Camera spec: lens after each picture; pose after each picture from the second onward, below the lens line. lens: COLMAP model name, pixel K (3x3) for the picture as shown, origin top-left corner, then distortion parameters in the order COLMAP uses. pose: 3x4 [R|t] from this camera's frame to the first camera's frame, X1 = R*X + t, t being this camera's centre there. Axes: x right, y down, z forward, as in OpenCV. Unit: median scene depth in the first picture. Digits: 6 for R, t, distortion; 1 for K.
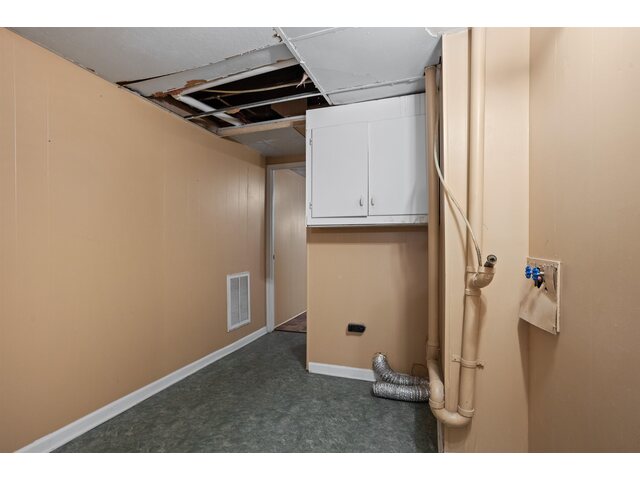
lens RADIAL K [[310.9, 0, 318.3], [0, 310.9, 243.4], [0, 0, 1]] dist [-0.002271, 0.003721]
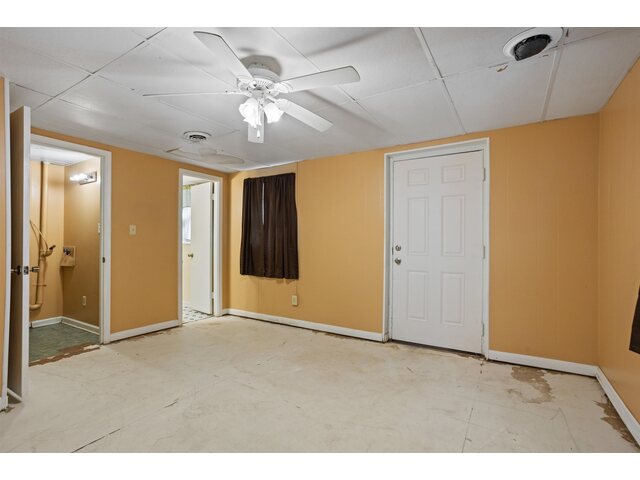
lens RADIAL K [[310.9, 0, 315.9], [0, 310.9, 241.1], [0, 0, 1]] dist [-0.002271, 0.003721]
pose [[0.222603, 0.000071, 0.974909, -1.762902], [-0.005113, 0.999986, 0.001094, -0.017186], [-0.974896, -0.005228, 0.222601, -2.111296]]
